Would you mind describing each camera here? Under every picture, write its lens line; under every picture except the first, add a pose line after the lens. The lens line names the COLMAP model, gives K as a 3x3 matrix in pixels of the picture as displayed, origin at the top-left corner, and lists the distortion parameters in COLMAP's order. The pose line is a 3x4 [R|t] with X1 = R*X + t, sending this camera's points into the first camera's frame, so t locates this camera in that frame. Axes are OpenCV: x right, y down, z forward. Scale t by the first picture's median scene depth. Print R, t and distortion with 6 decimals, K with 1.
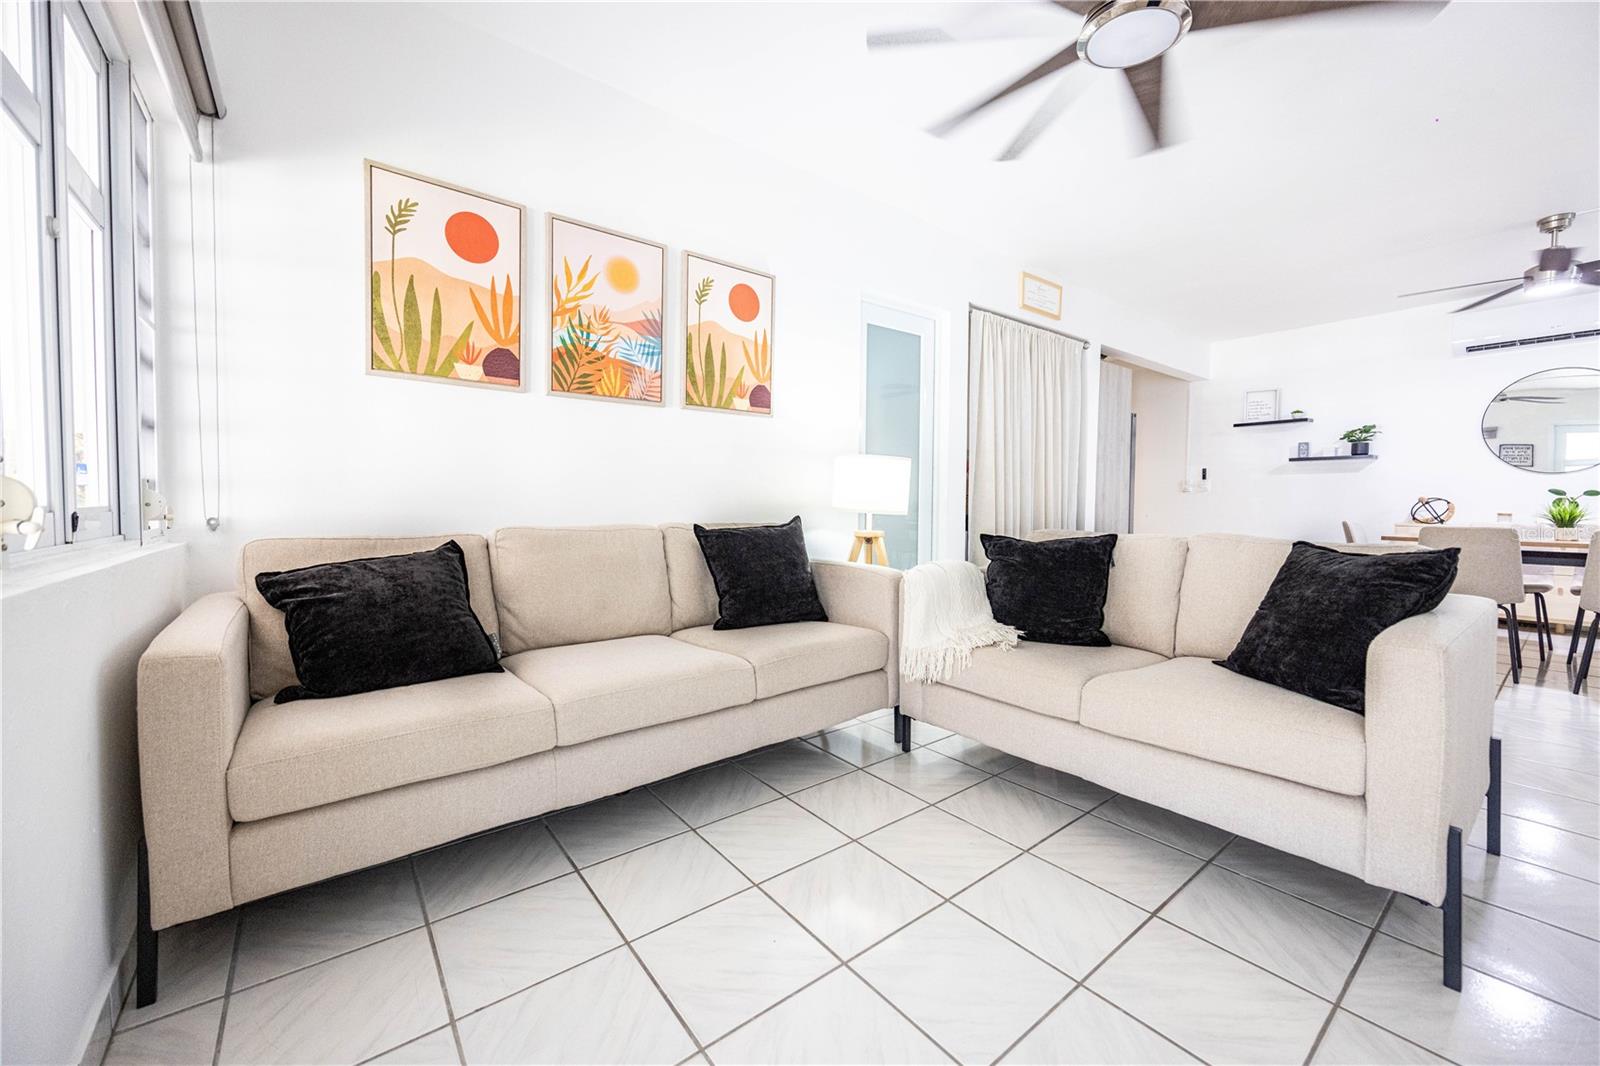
lens RADIAL K [[622.0, 0, 805.1], [0, 622.0, 528.2], [0, 0, 1]] dist [-0.001440, -0.000131]
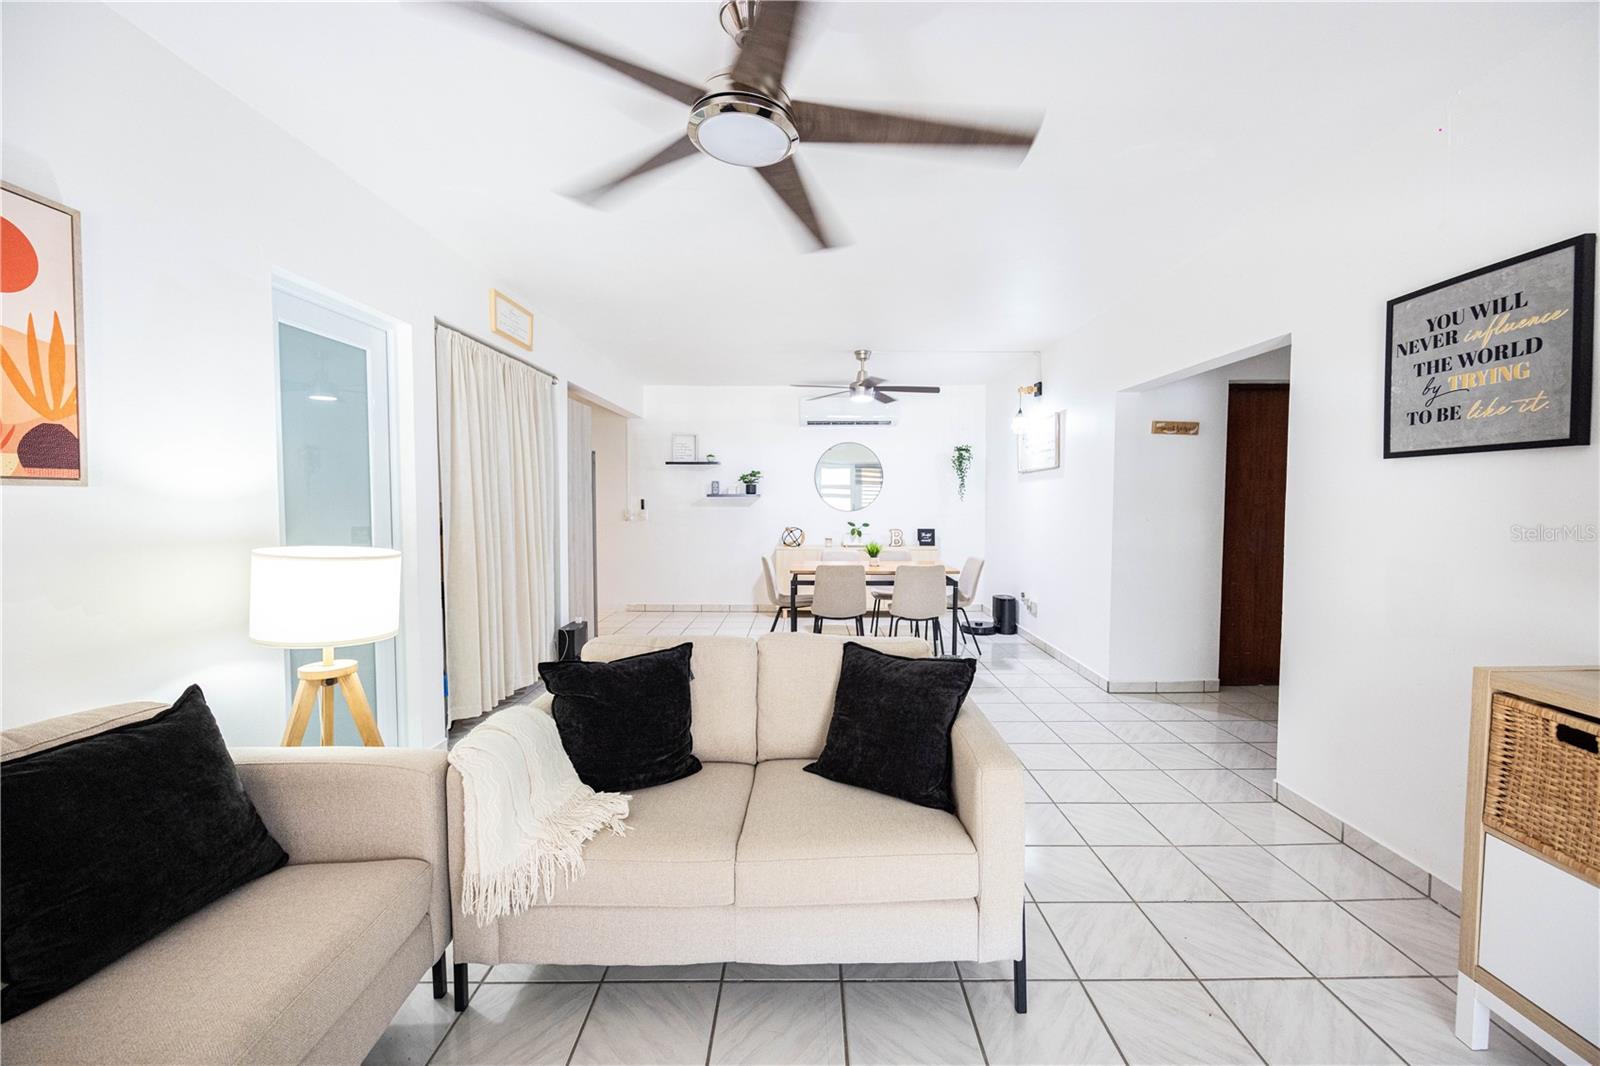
lens RADIAL K [[622.0, 0, 805.1], [0, 622.0, 528.2], [0, 0, 1]] dist [-0.001440, -0.000131]
pose [[0.612216, -0.044177, 0.789456, -0.069096], [0.035141, 0.998972, 0.028649, -0.099559], [-0.789909, 0.010203, 0.613139, 0.156855]]
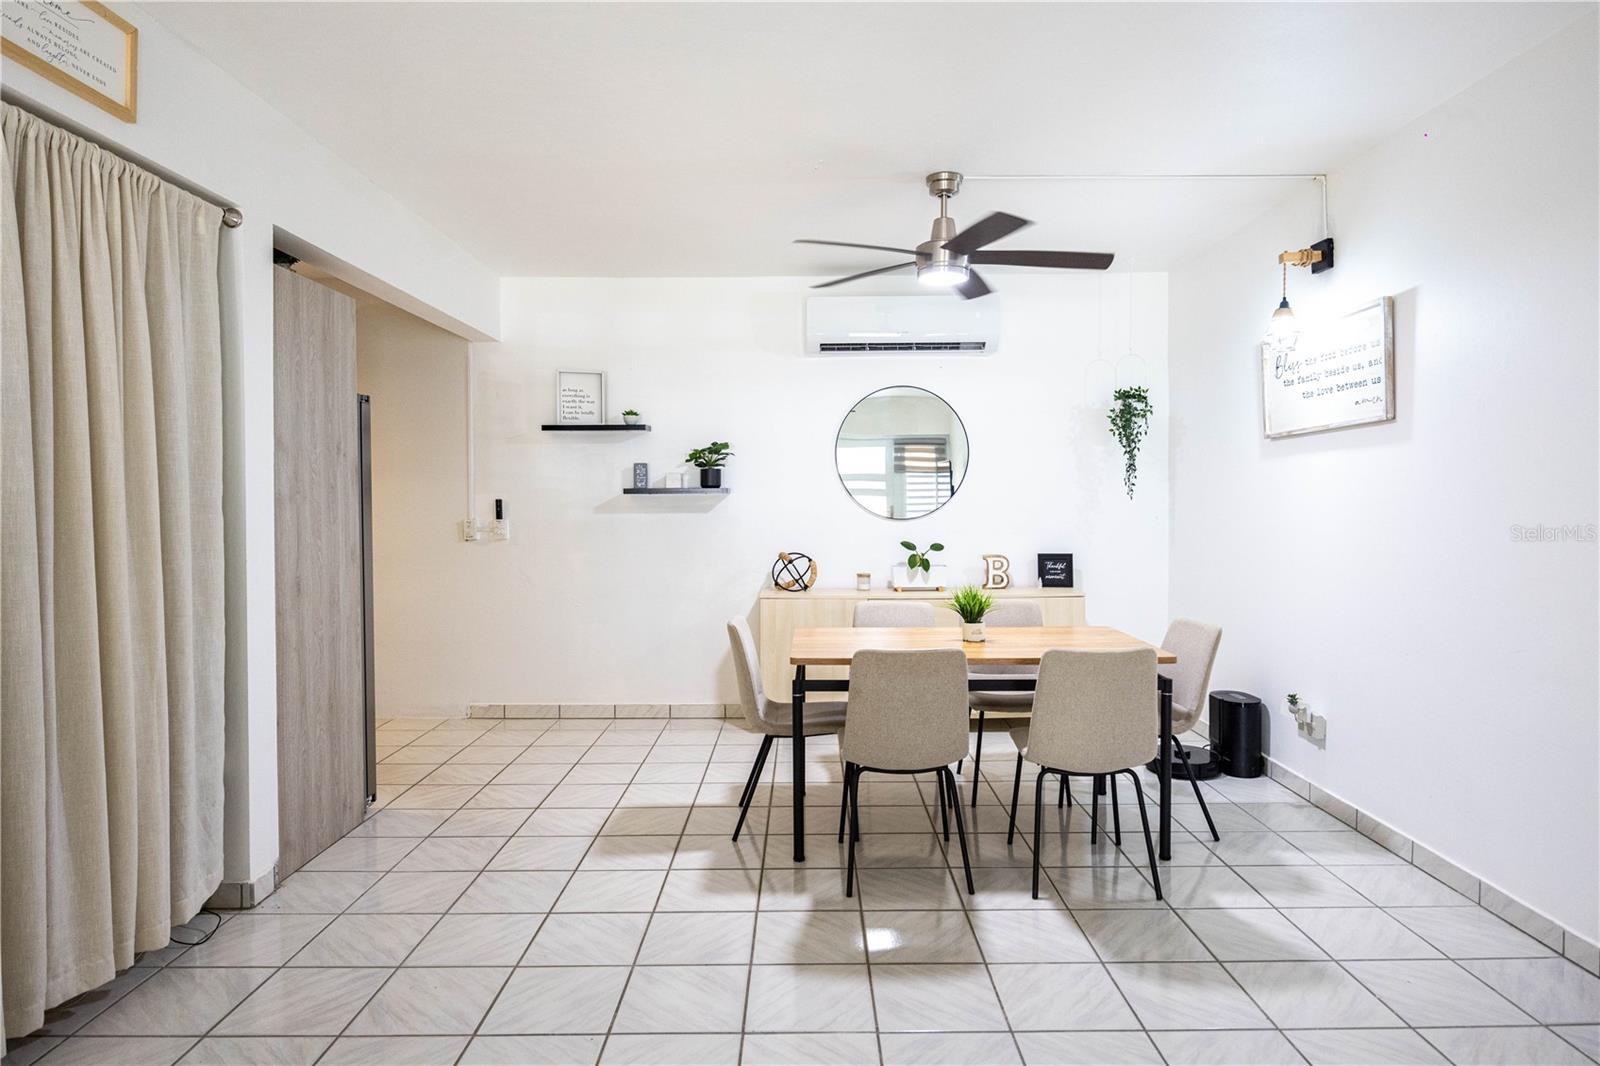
lens RADIAL K [[903.6, 0, 799.8], [0, 903.6, 508.5], [0, 0, 1]] dist [-0.001507, -0.000758]
pose [[0.616017, -0.019011, 0.787503, 0.251619], [0.041443, 0.999106, -0.008300, -0.104294], [-0.786642, 0.037749, 0.616254, 0.425629]]
